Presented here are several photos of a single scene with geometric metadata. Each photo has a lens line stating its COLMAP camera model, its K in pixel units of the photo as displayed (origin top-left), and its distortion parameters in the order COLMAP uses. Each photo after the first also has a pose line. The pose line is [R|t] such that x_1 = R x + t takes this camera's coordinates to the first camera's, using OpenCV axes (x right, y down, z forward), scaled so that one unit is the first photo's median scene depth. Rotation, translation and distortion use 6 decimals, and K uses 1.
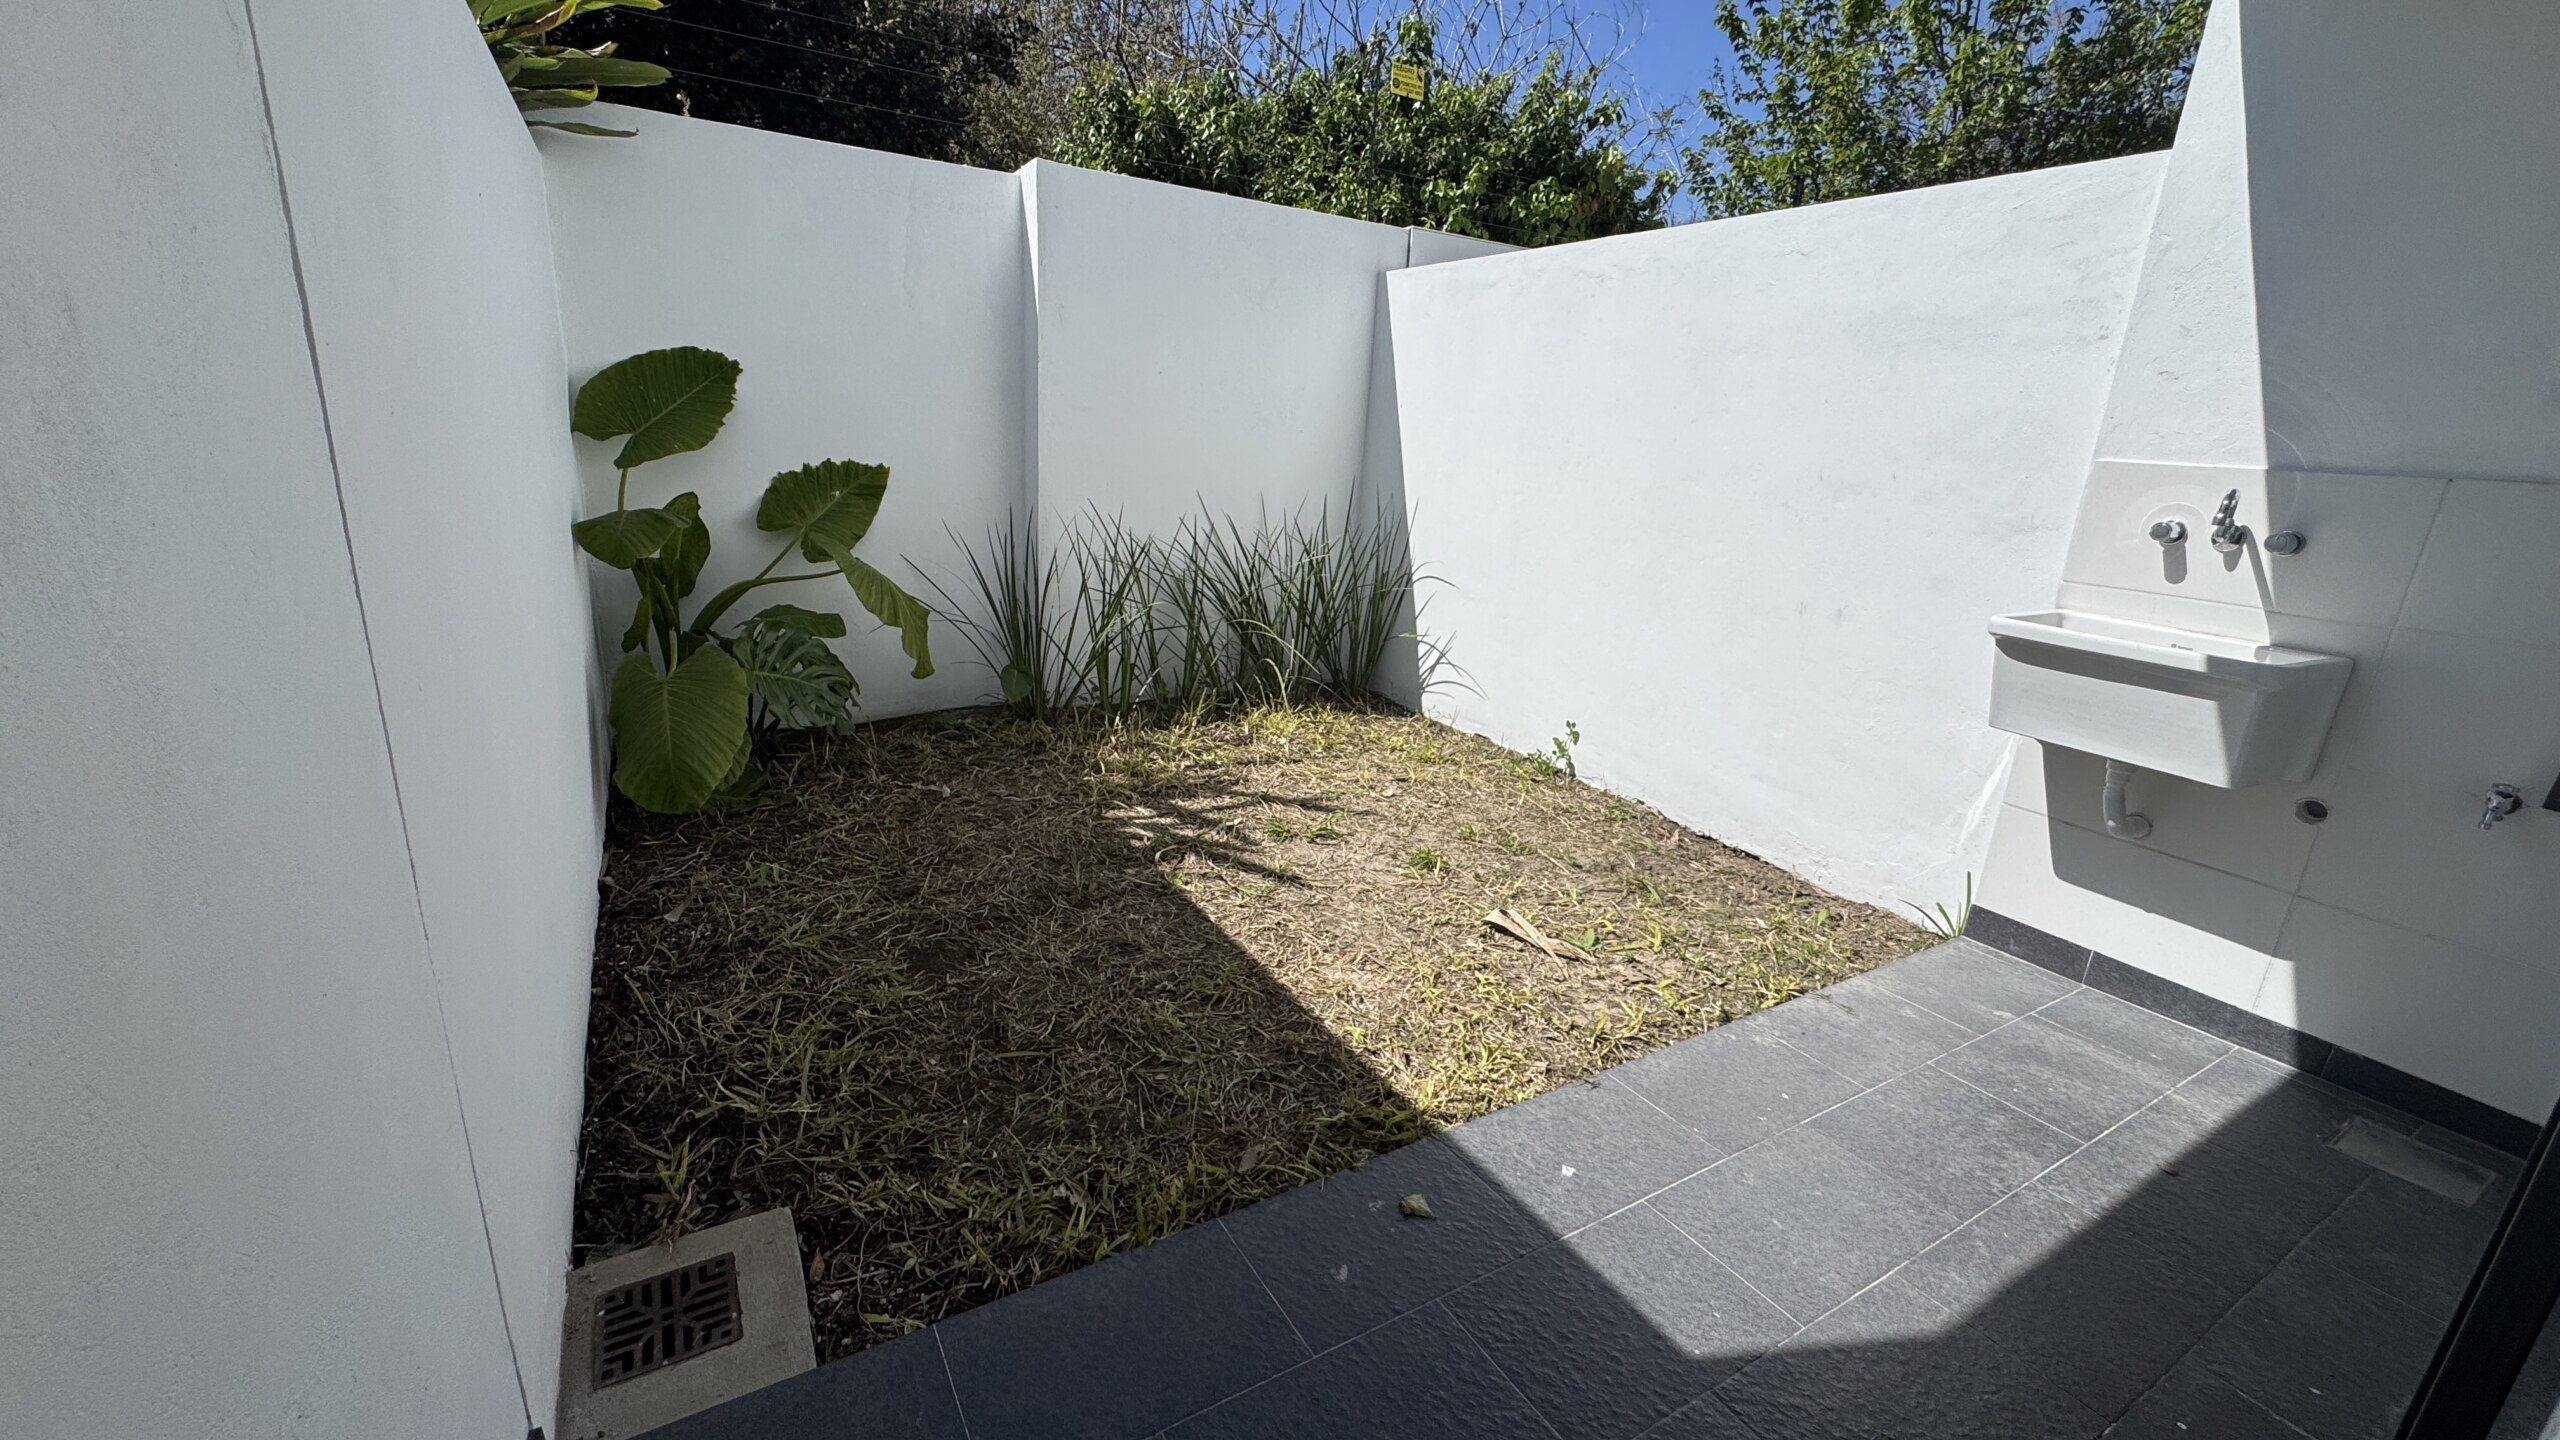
lens RADIAL K [[1021.5, 0, 1277.2], [0, 1021.5, 706.3], [0, 0, 1]] dist [-0.001121, -0.000359]
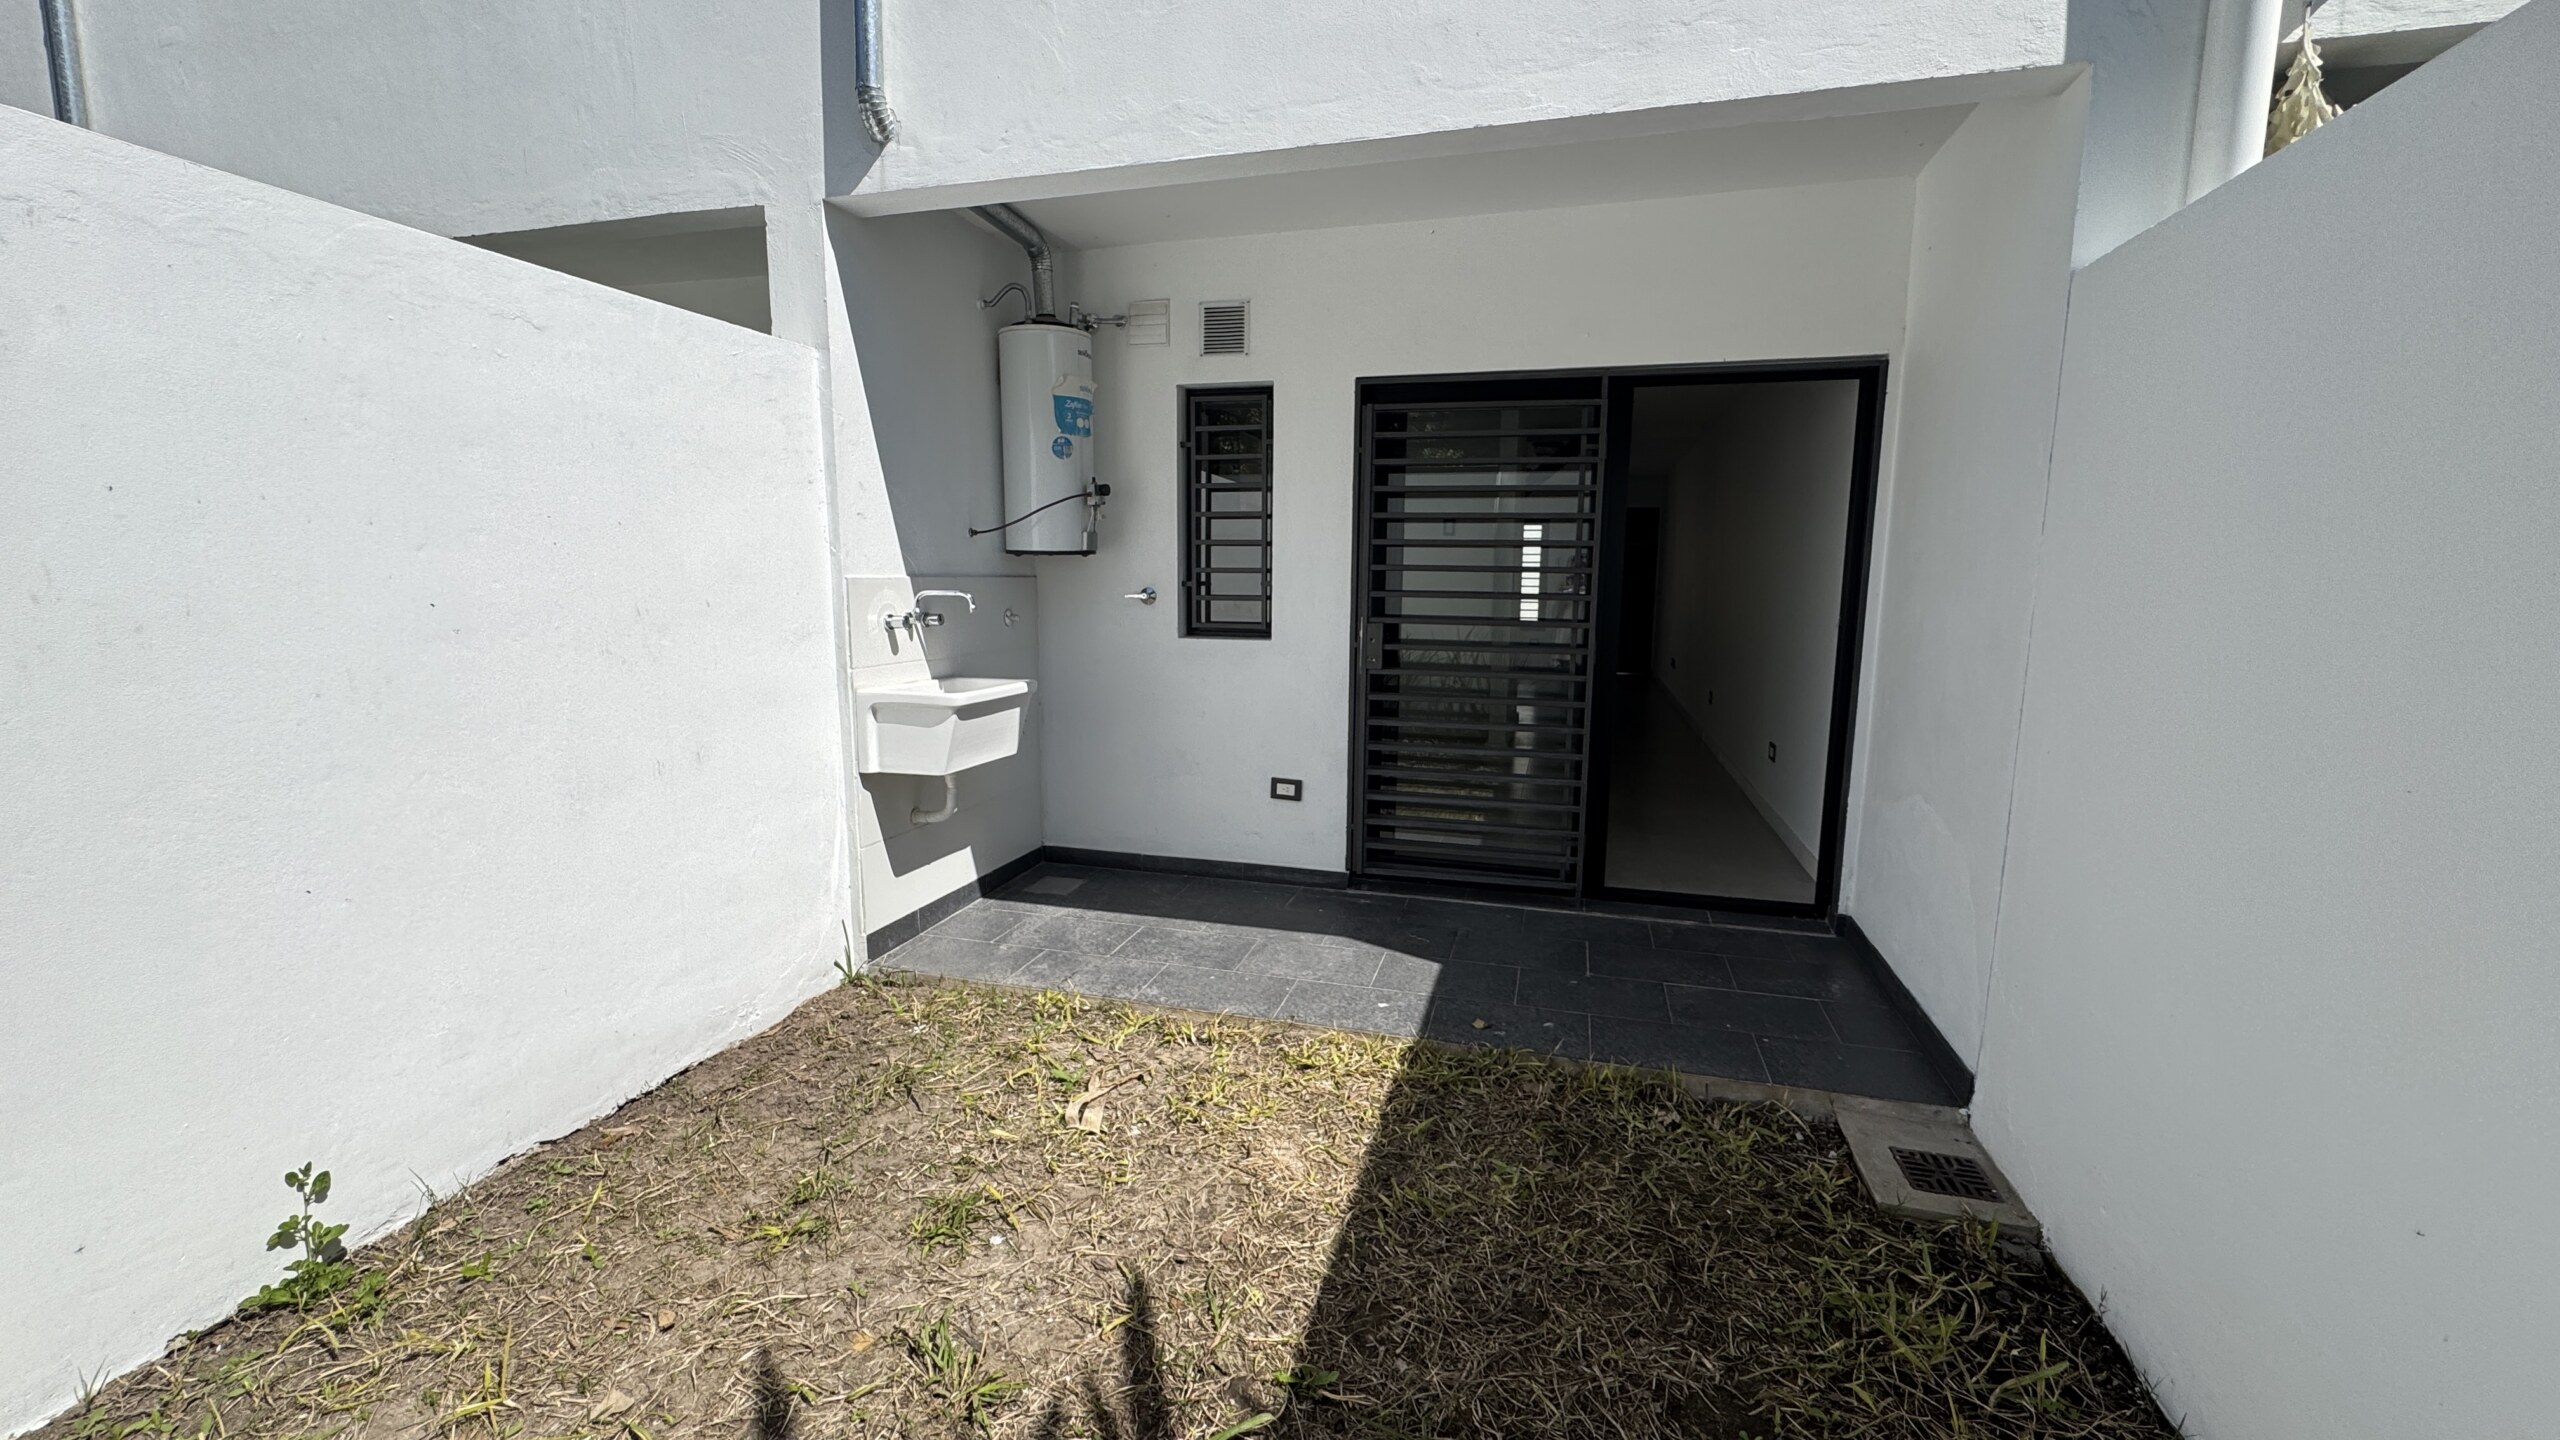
lens RADIAL K [[1021.5, 0, 1263.6], [0, 1021.5, 721.1], [0, 0, 1]] dist [-0.001121, -0.000359]
pose [[-0.678892, -0.168692, 0.714597, -0.376757], [0.148346, 0.921665, 0.358507, -0.328713], [-0.719096, 0.349396, -0.600686, 1.043745]]
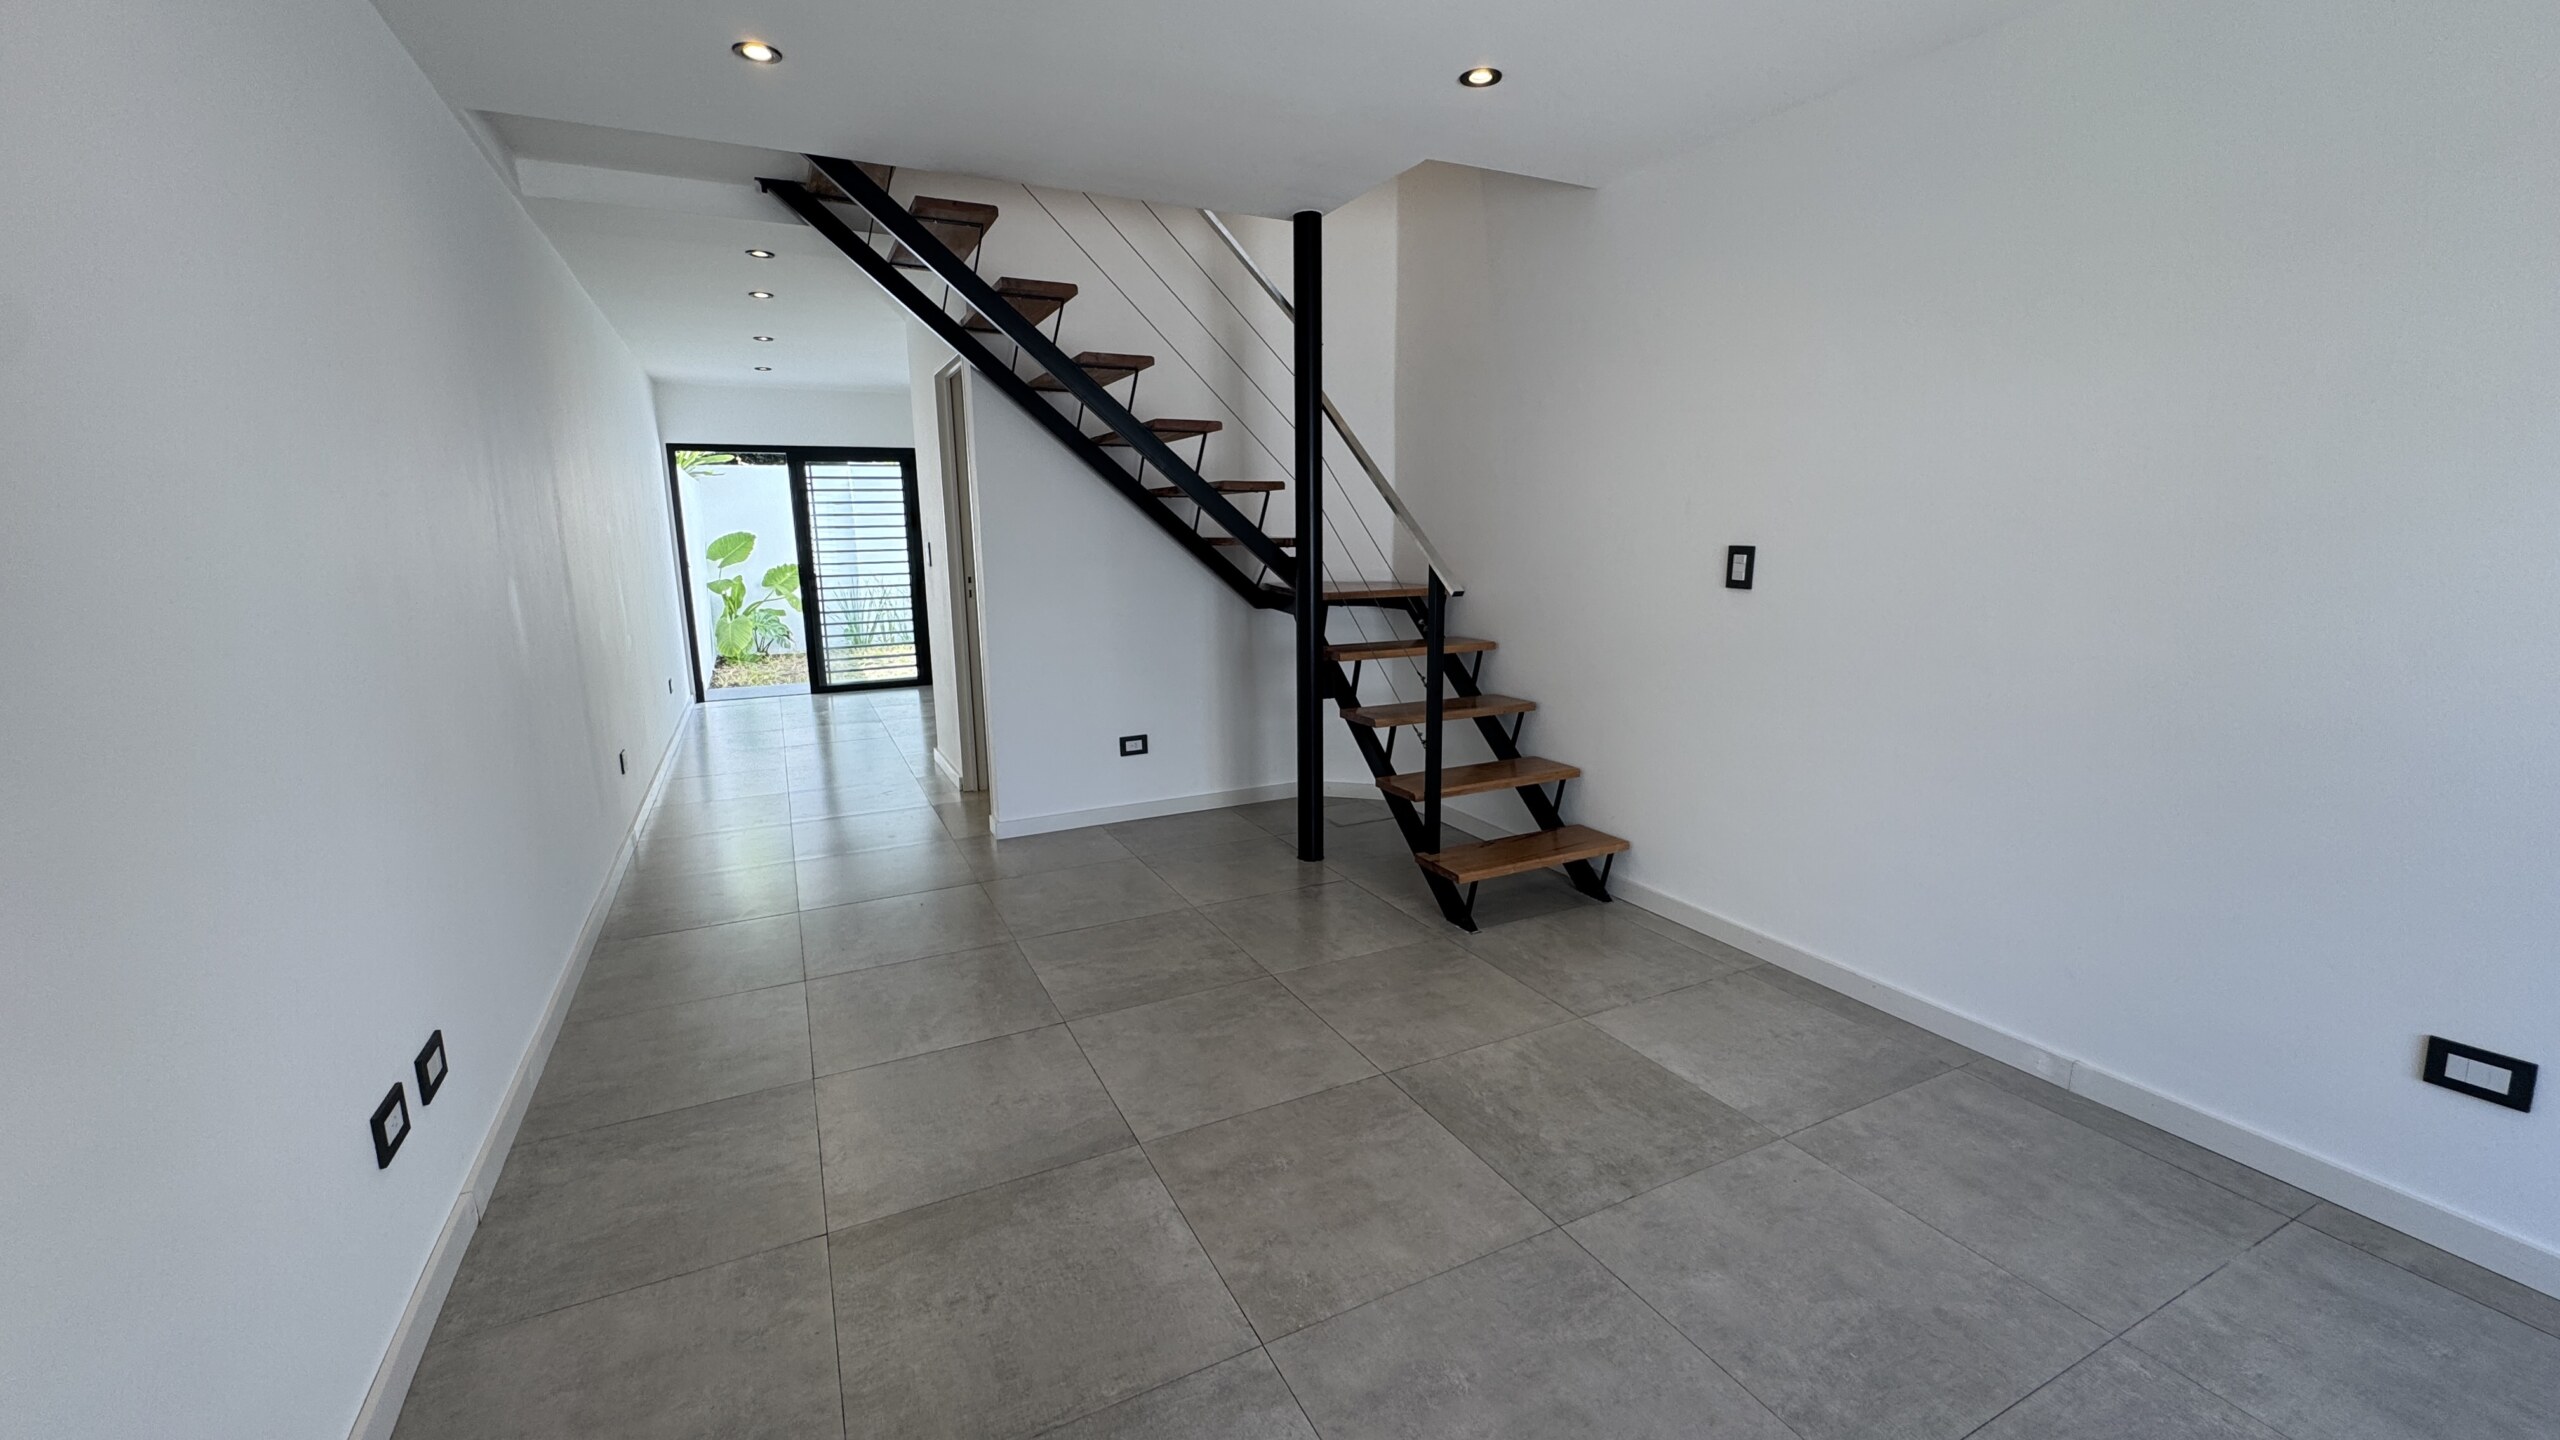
lens RADIAL K [[1021.5, 0, 1277.1], [0, 1021.5, 720.6], [0, 0, 1]] dist [-0.001121, -0.000359]
pose [[0.995485, -0.046482, -0.082760, 1.424564], [0.038856, 0.995048, -0.091490, 0.636931], [0.086603, 0.087861, 0.992361, -2.113537]]
